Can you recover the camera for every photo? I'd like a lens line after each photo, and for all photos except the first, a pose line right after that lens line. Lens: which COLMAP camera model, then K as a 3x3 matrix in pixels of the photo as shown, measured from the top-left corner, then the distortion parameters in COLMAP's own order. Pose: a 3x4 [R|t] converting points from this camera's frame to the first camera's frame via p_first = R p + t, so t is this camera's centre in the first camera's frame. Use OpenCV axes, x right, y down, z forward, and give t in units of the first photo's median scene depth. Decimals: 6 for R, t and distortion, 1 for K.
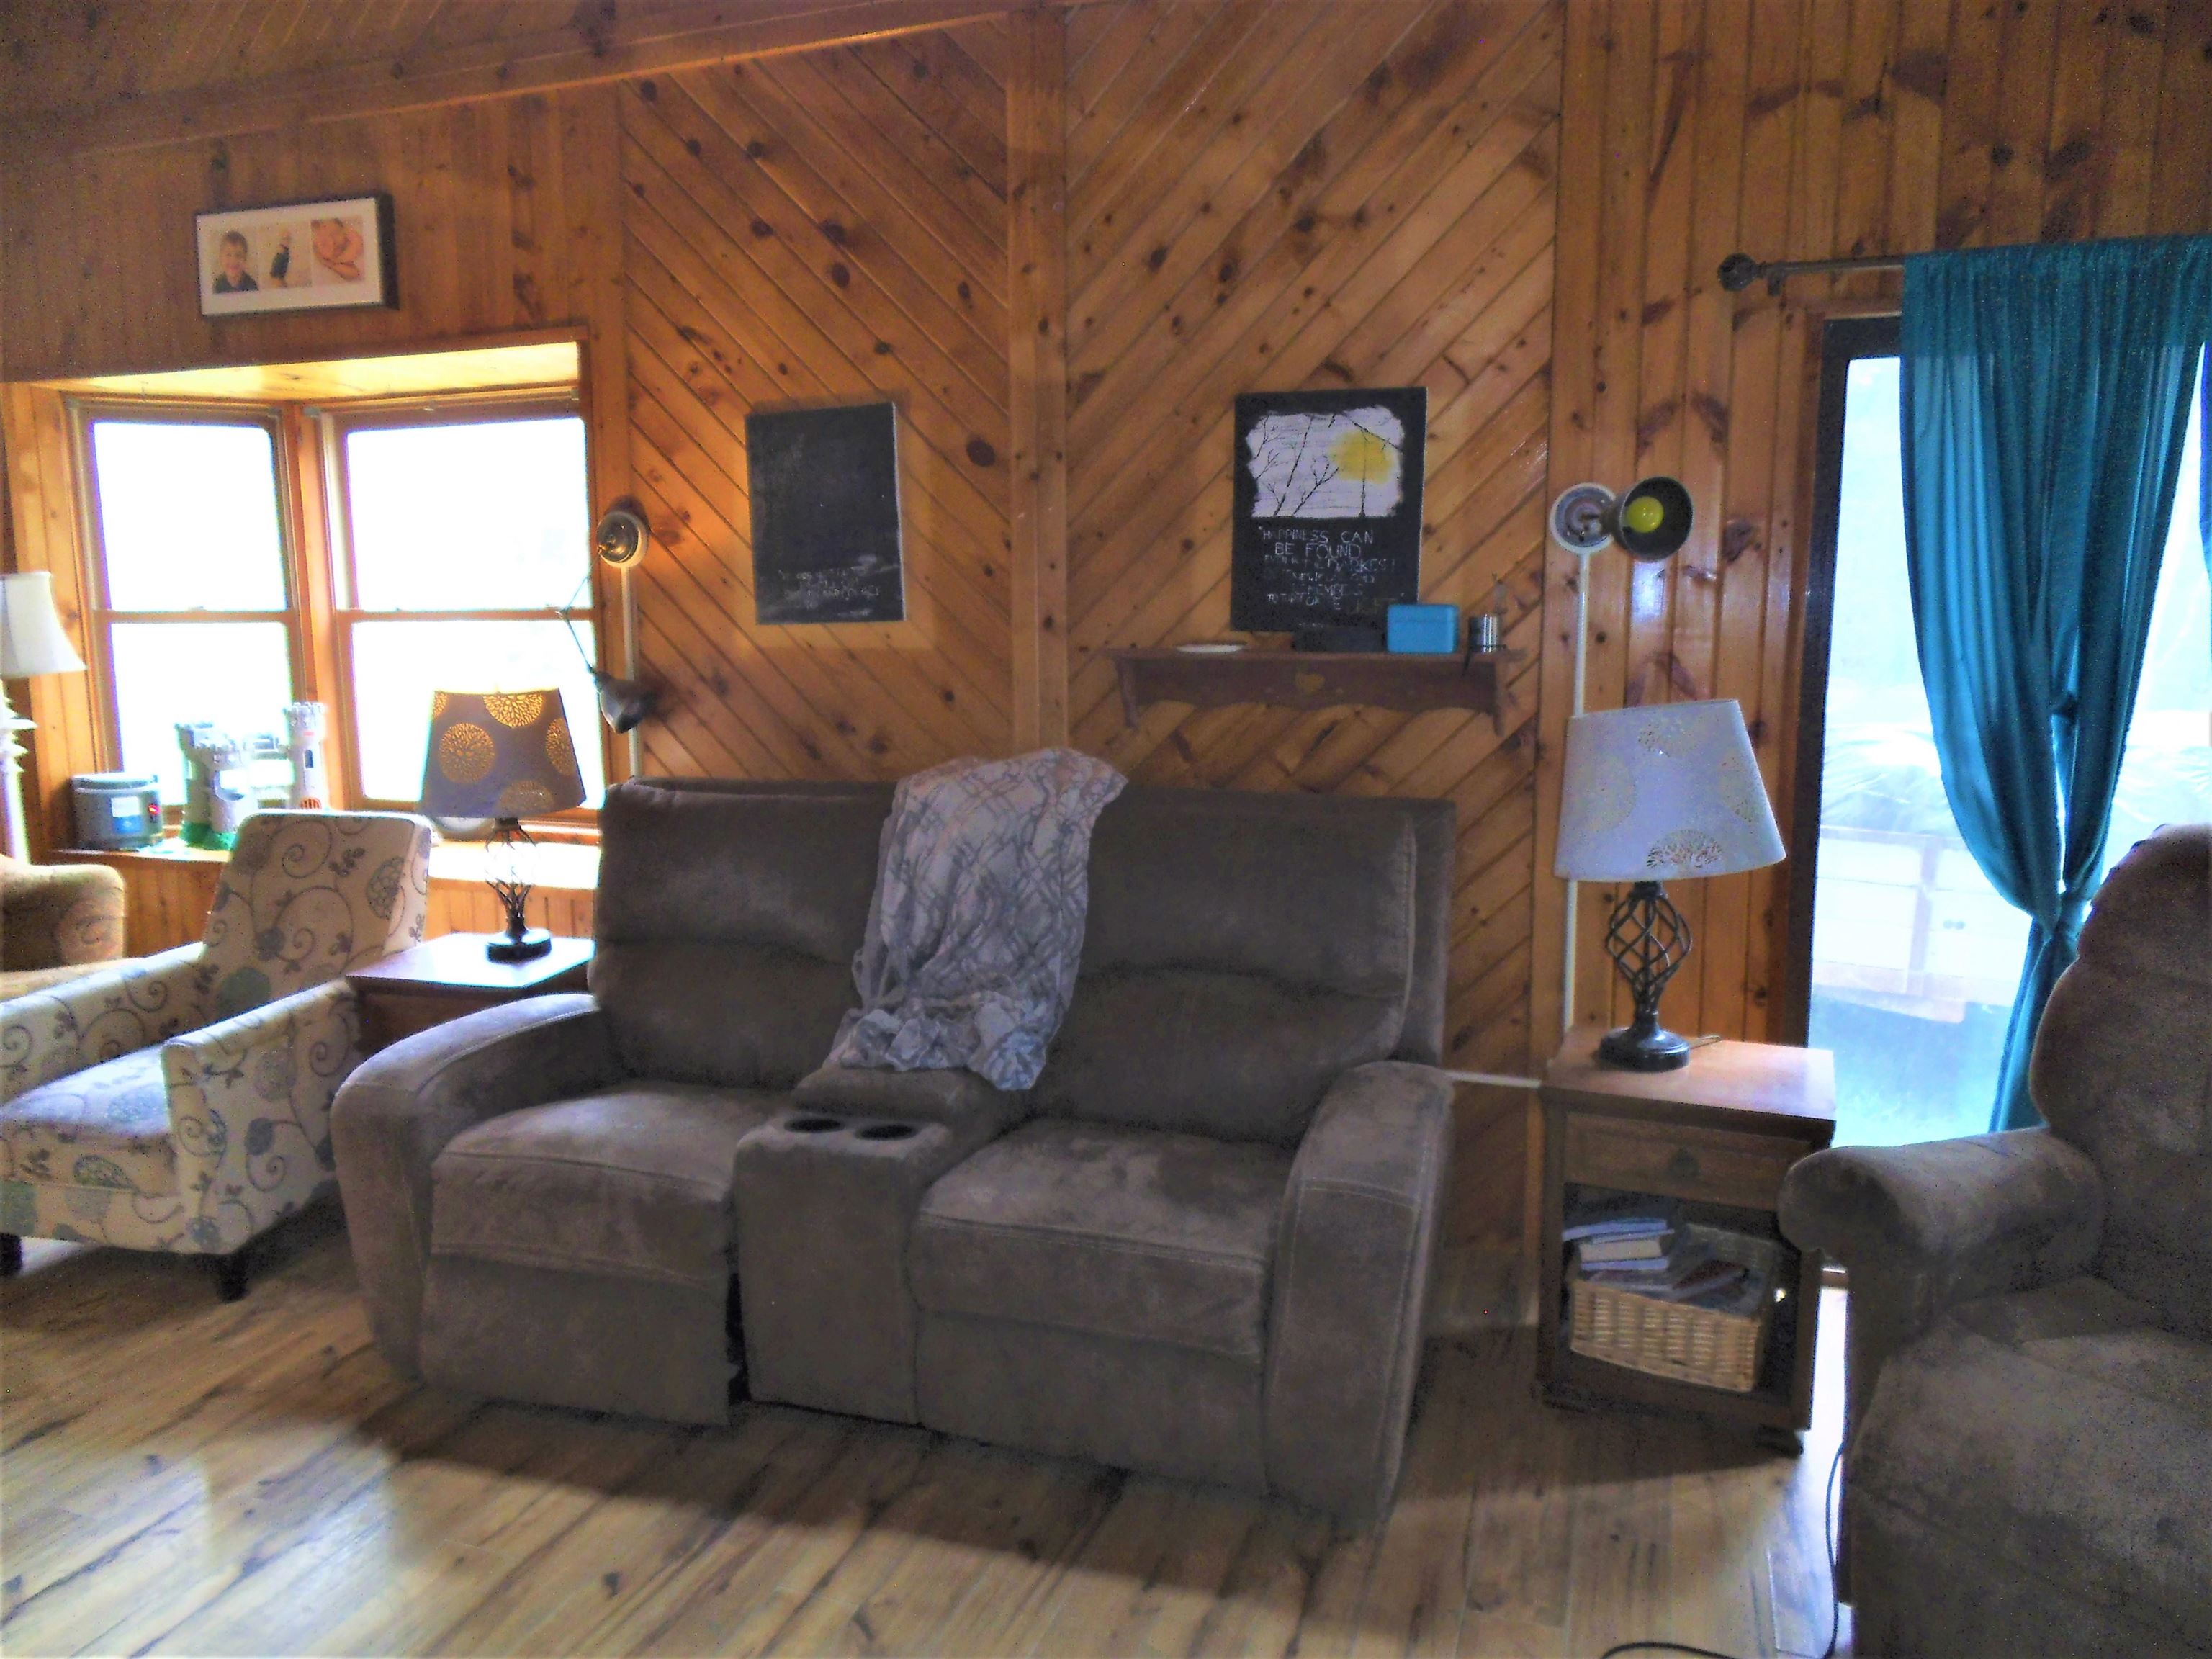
lens RADIAL K [[1544.2, 0, 1106.0], [0, 1544.2, 829.5], [0, 0, 1]] dist [0.000142, -0.004854]
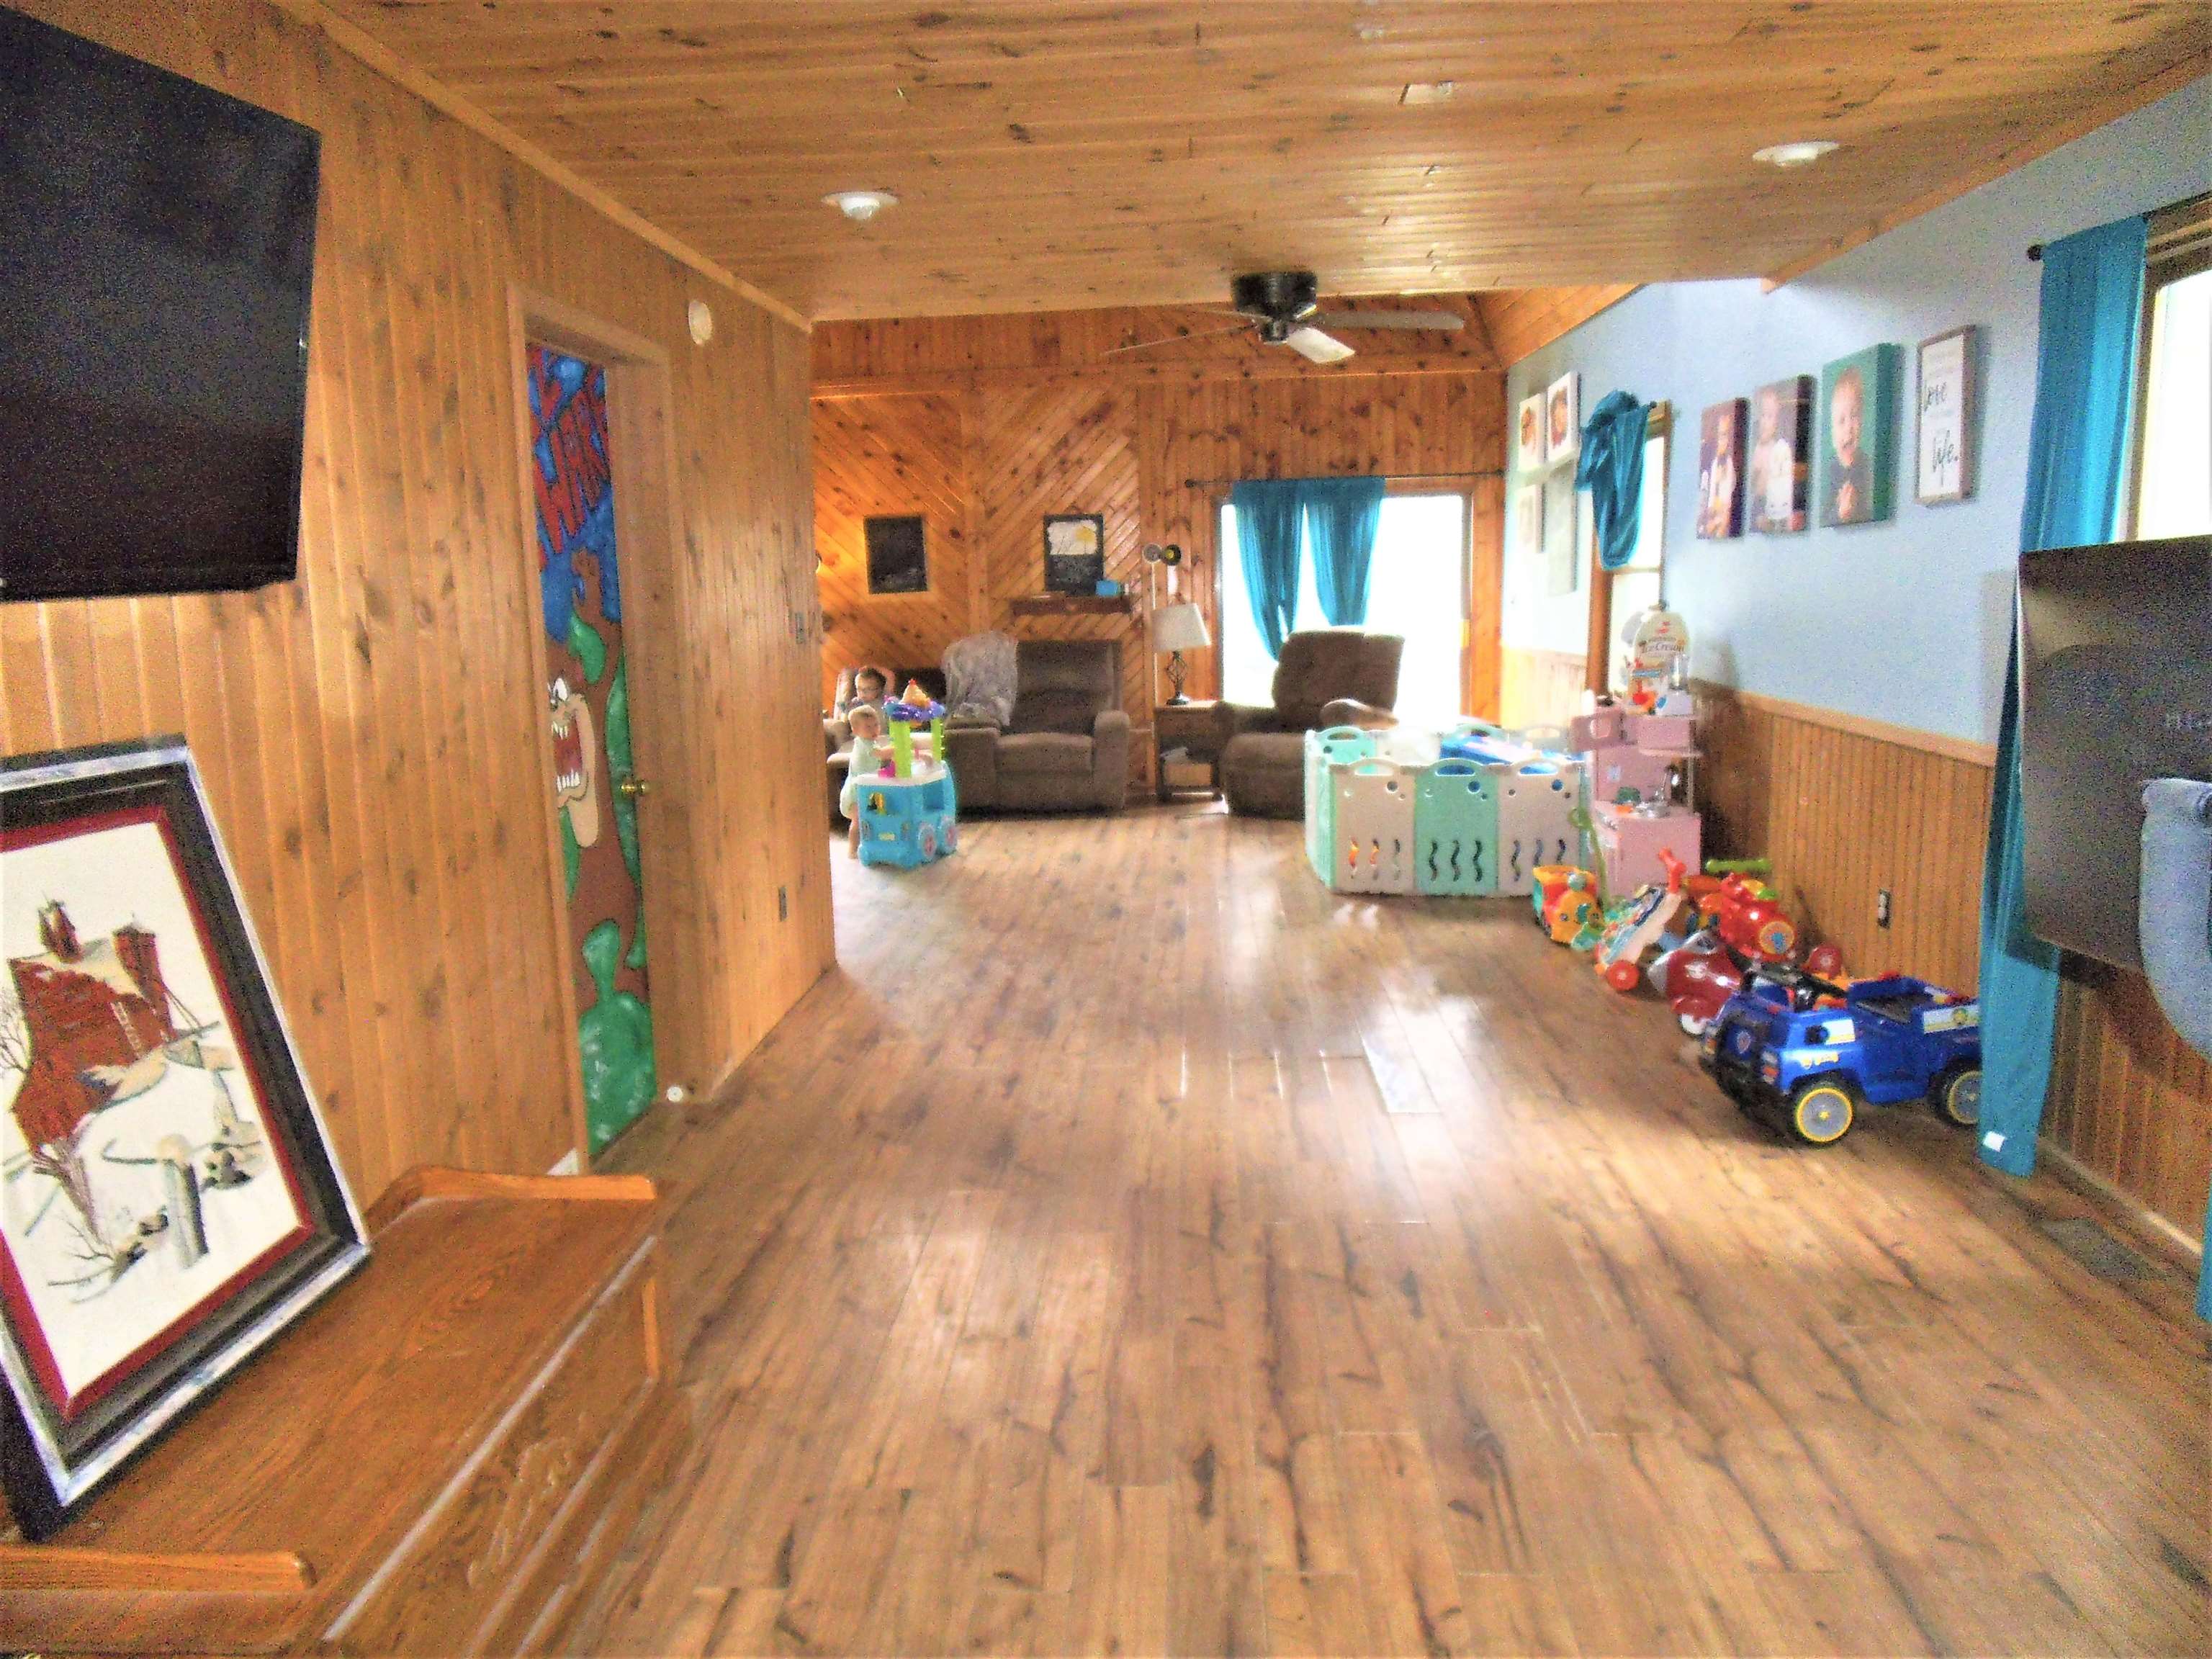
lens RADIAL K [[1544.2, 0, 1106.0], [0, 1544.2, 829.5], [0, 0, 1]] dist [0.000142, -0.004854]
pose [[0.959632, -0.067455, 0.273048, -0.701054], [0.067162, 0.997688, 0.010430, 0.333648], [-0.273121, 0.008329, 0.961944, -2.067950]]
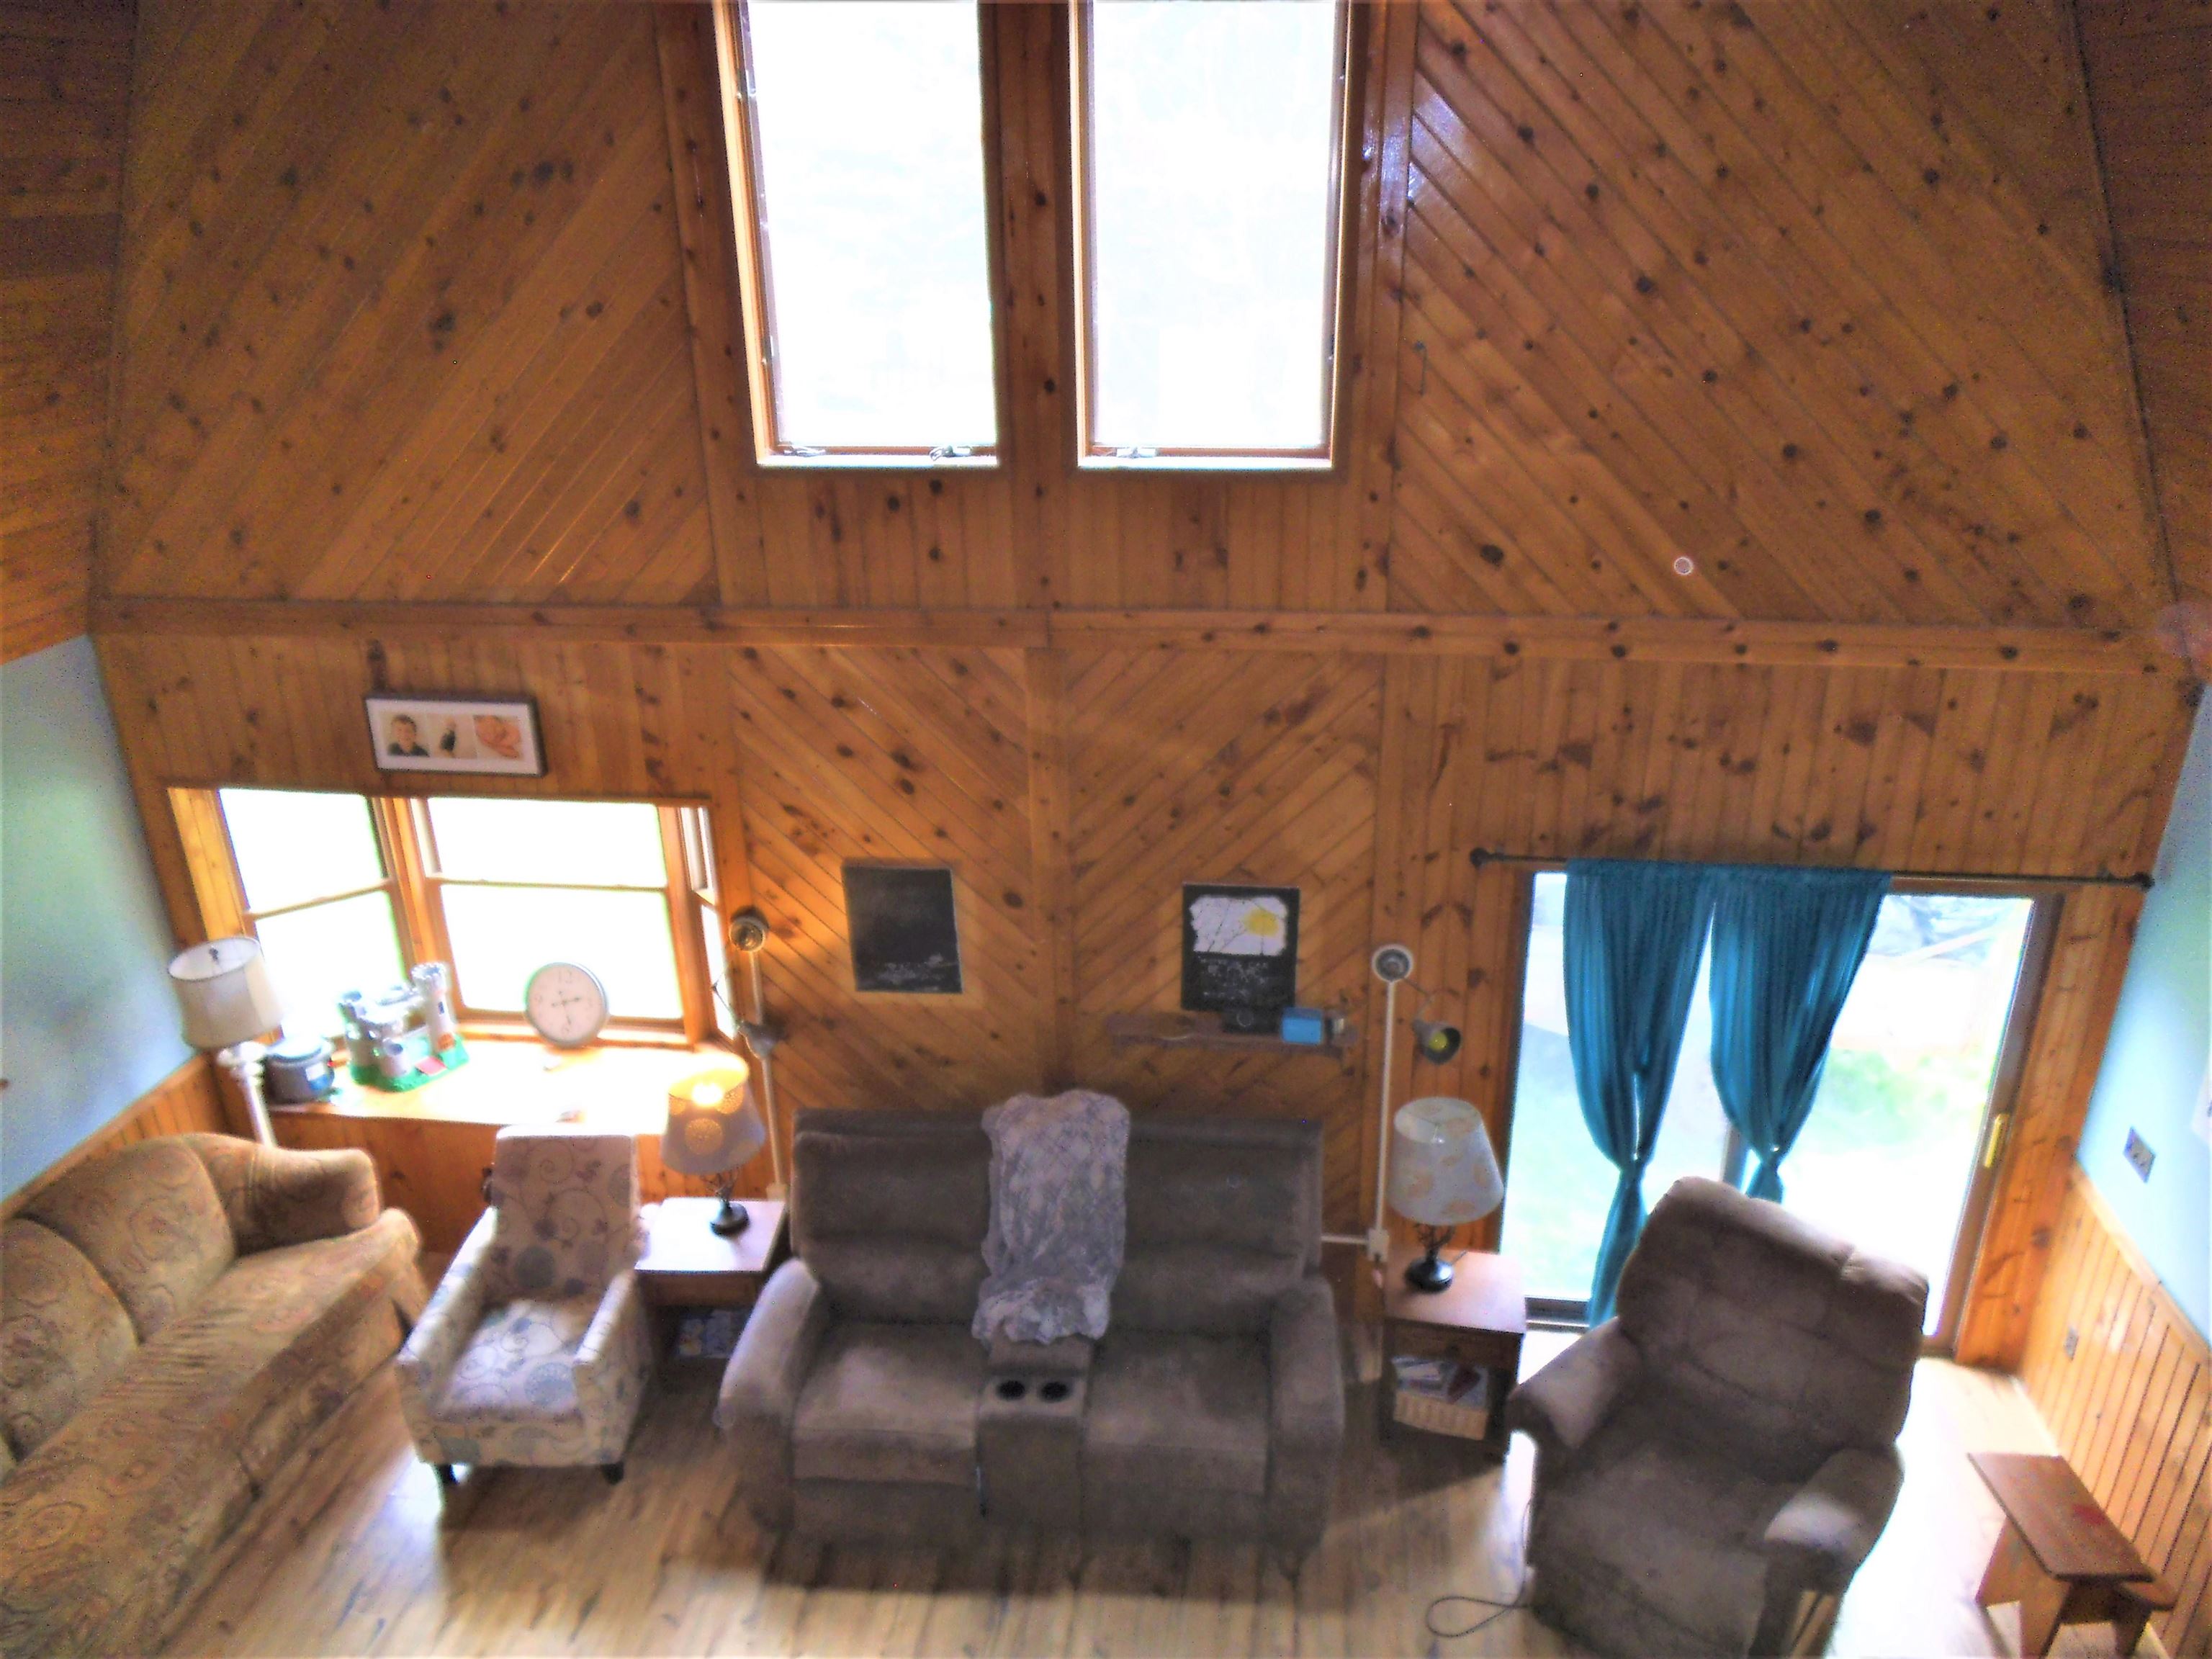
lens RADIAL K [[1544.2, 0, 1106.0], [0, 1544.2, 829.5], [0, 0, 1]] dist [0.000142, -0.004854]
pose [[0.977345, -0.095816, 0.188725, -0.298144], [0.047413, 0.968116, 0.245973, -0.746687], [-0.206276, -0.231453, 0.950726, -0.513429]]
